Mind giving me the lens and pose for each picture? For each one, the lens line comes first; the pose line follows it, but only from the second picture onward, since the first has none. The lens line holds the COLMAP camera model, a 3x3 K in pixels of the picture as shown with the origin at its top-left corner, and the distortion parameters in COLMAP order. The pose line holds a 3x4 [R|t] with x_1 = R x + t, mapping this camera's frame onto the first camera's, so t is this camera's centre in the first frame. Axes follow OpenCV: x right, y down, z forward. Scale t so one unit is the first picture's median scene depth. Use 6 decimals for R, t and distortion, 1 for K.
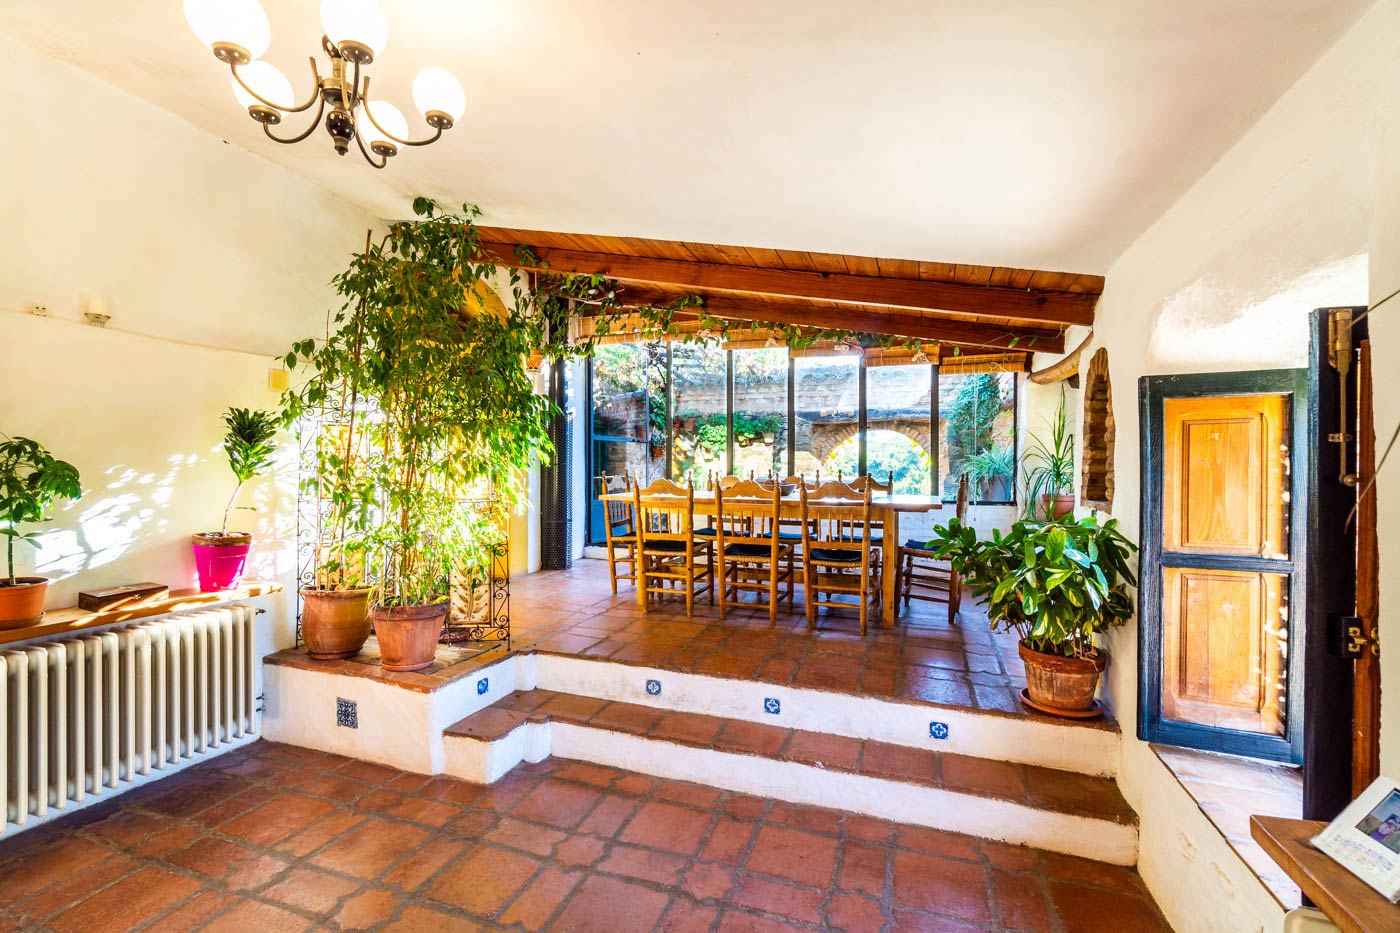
lens RADIAL K [[587.7, 0, 700.0], [0, 587.7, 466.5], [0, 0, 1]] dist [-0.011225, 0.000070]
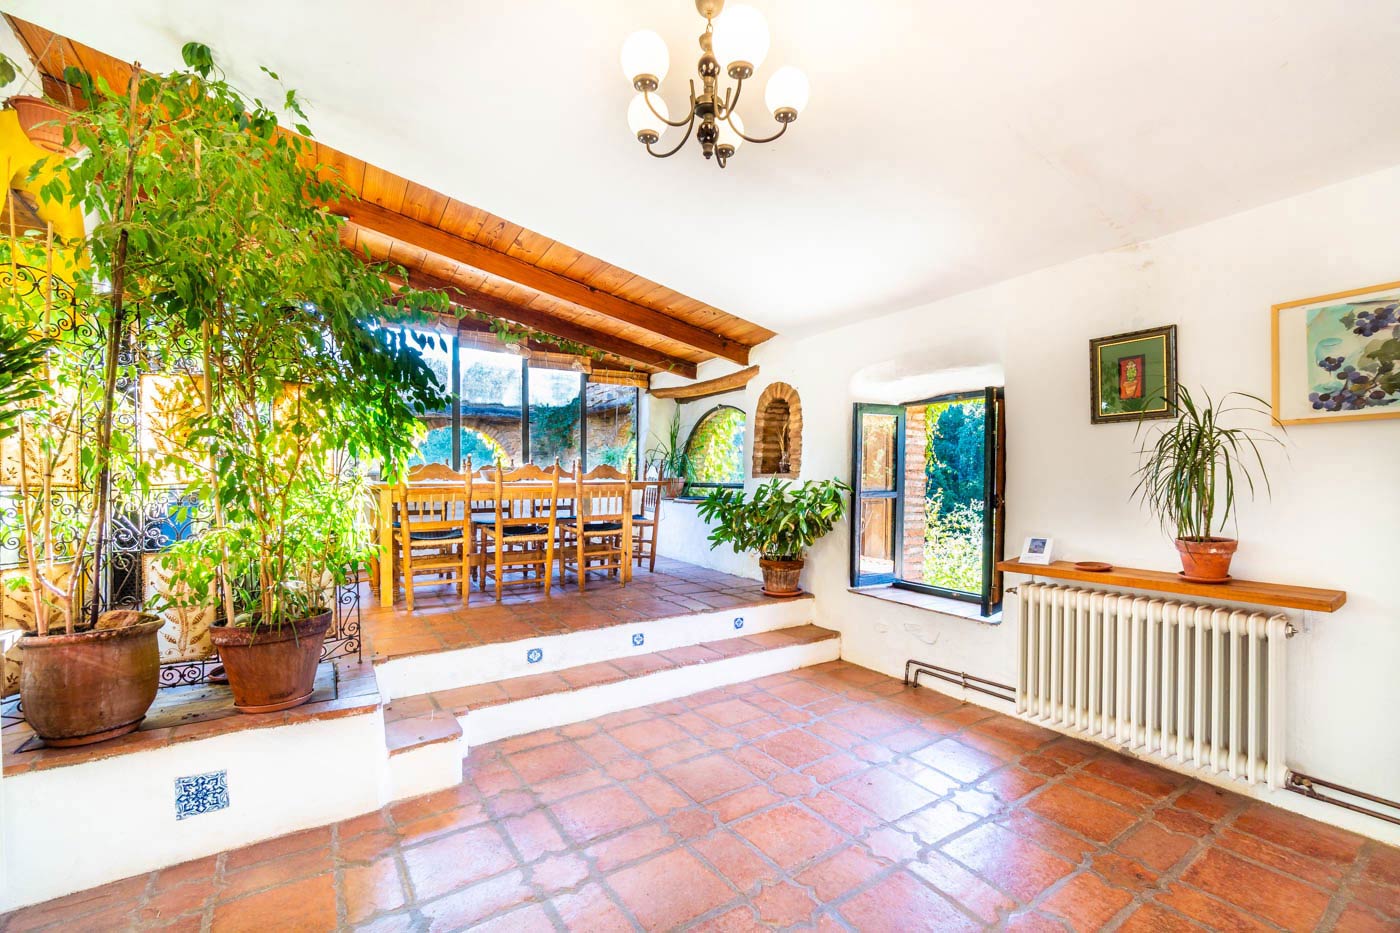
lens RADIAL K [[603.6, 0, 690.3], [0, 603.6, 482.7], [0, 0, 1]] dist [-0.008465, 0.000516]
pose [[0.608500, -0.016402, 0.793384, -0.799330], [0.000898, 0.999800, 0.019981, 0.046593], [-0.793553, -0.011446, 0.608393, 0.129558]]
